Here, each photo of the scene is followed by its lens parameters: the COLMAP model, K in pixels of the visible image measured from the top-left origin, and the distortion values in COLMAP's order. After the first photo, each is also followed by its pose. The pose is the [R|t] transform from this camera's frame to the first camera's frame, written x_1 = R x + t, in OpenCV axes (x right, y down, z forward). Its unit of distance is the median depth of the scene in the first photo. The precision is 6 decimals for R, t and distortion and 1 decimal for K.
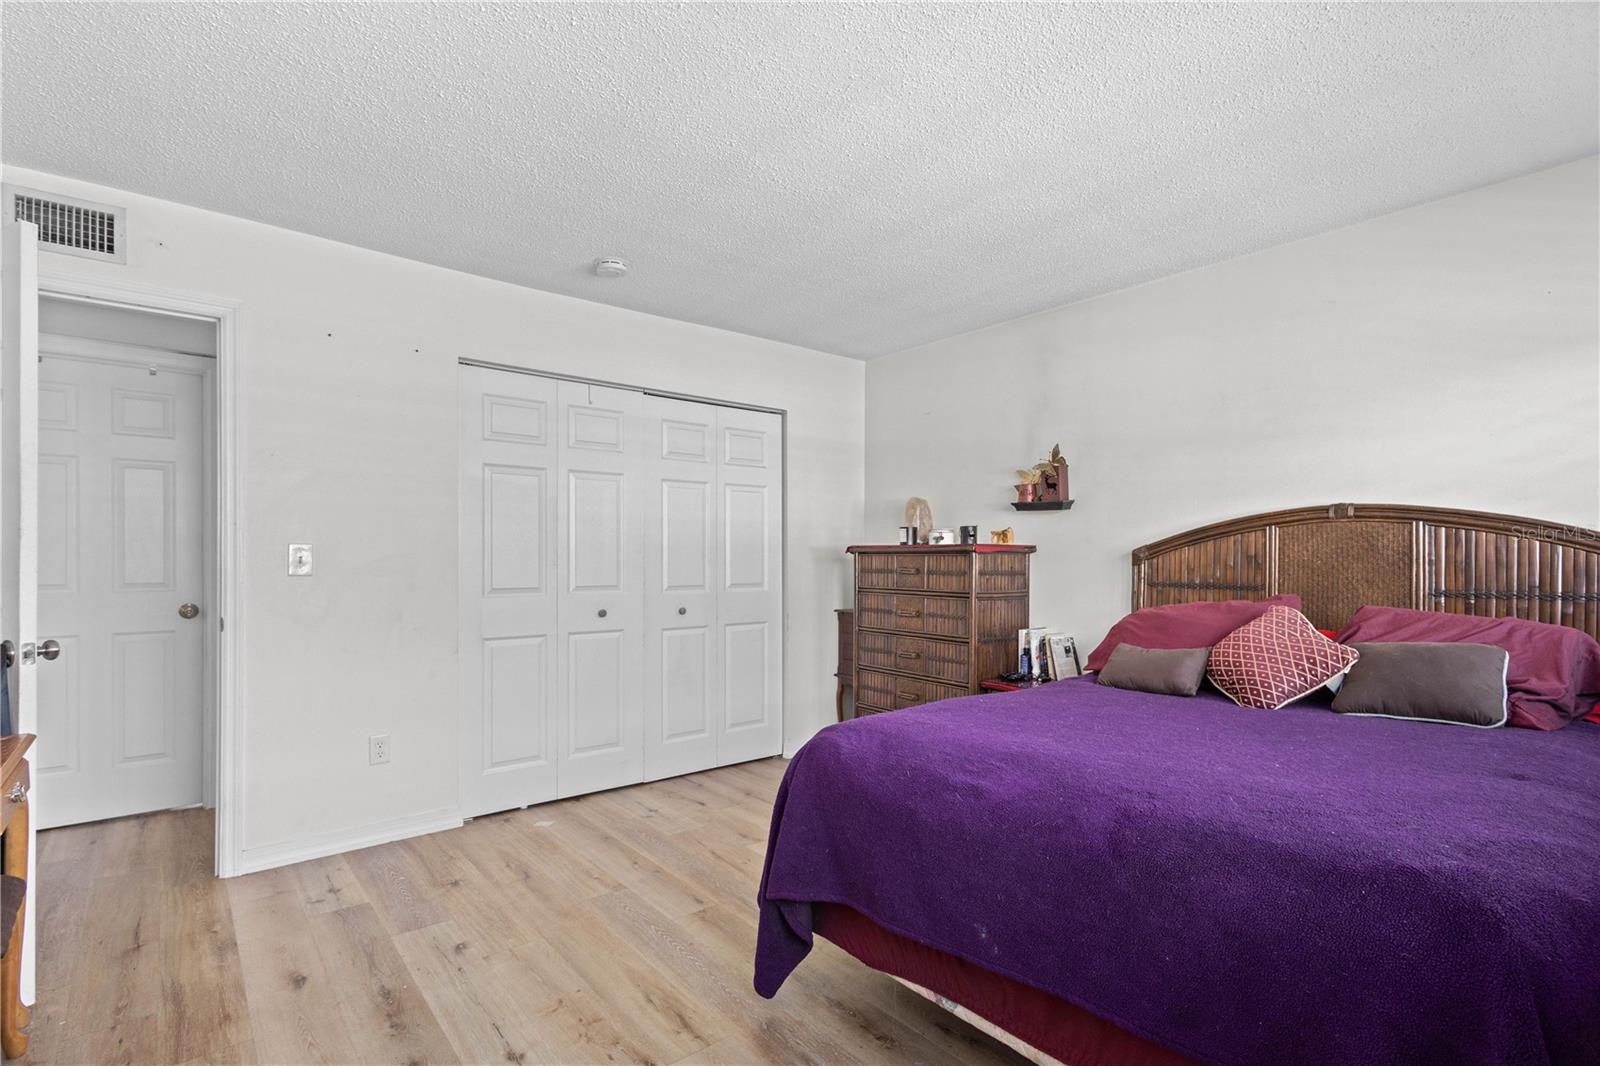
lens RADIAL K [[749.5, 0, 801.0], [0, 749.5, 546.6], [0, 0, 1]] dist [0.012951, -0.001387]
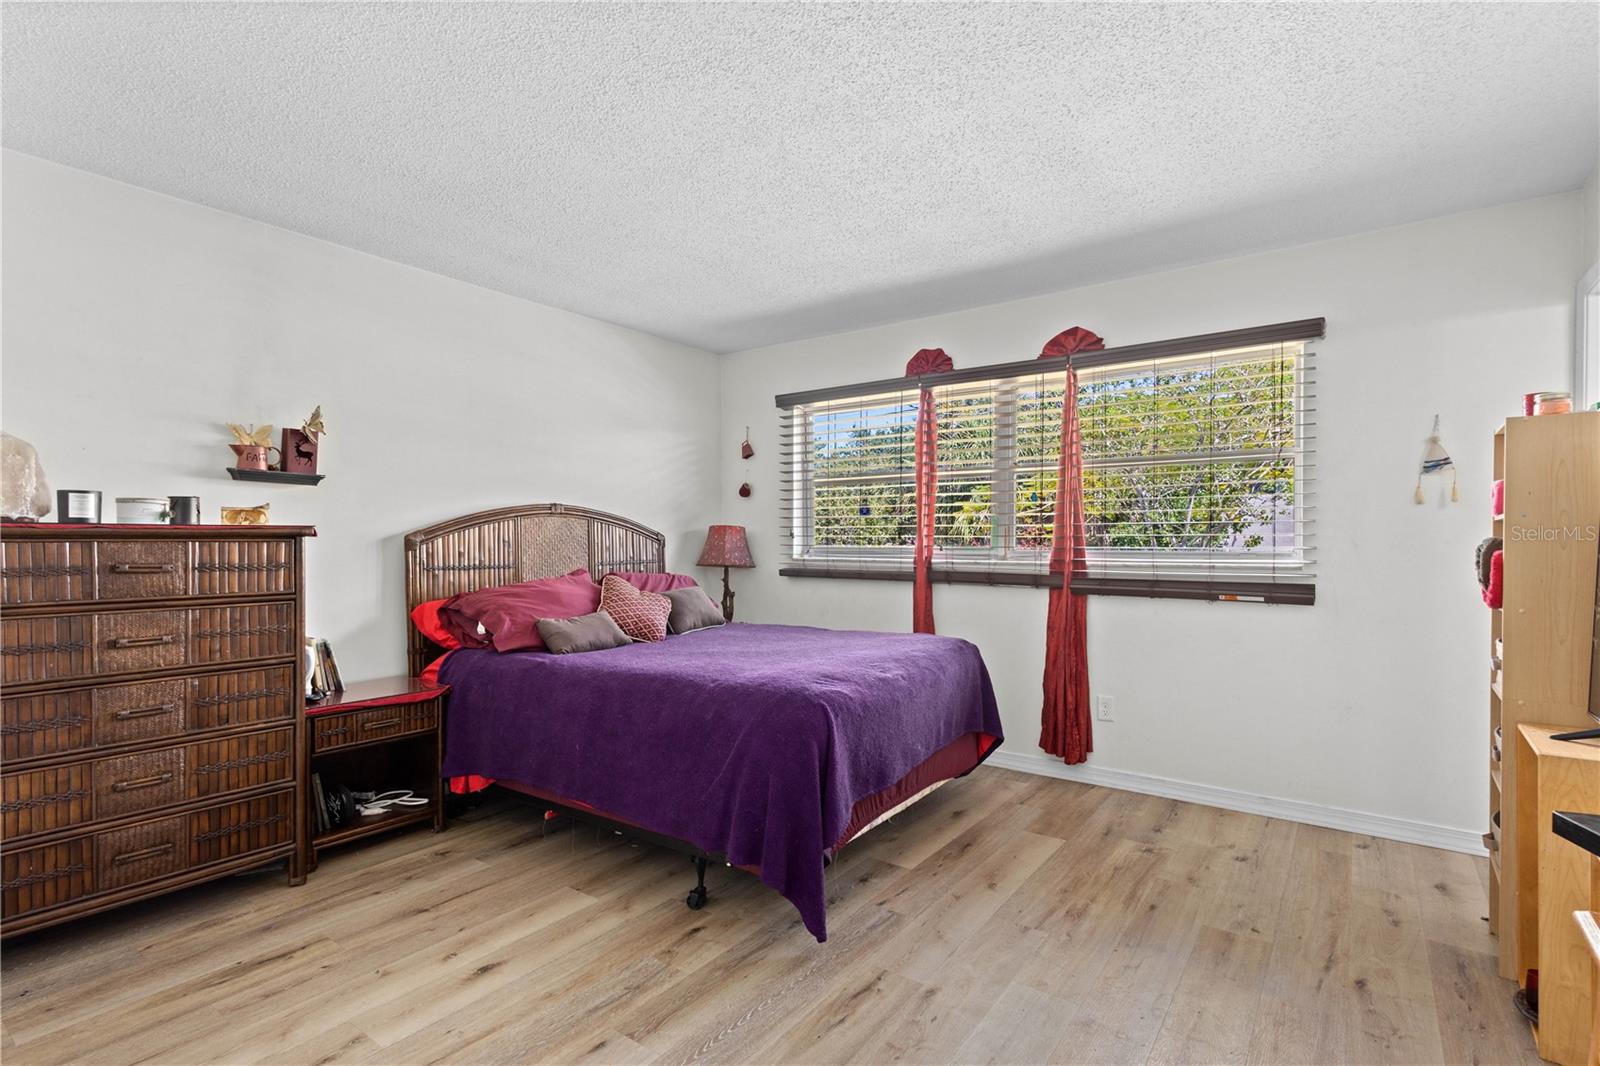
lens RADIAL K [[749.5, 0, 799.4], [0, 749.5, 537.3], [0, 0, 1]] dist [0.012951, -0.001387]
pose [[-0.226205, 0.000537, 0.974080, -0.575826], [-0.009828, 0.999948, -0.002834, 0.004954], [-0.974030, -0.010214, -0.226188, 0.666332]]
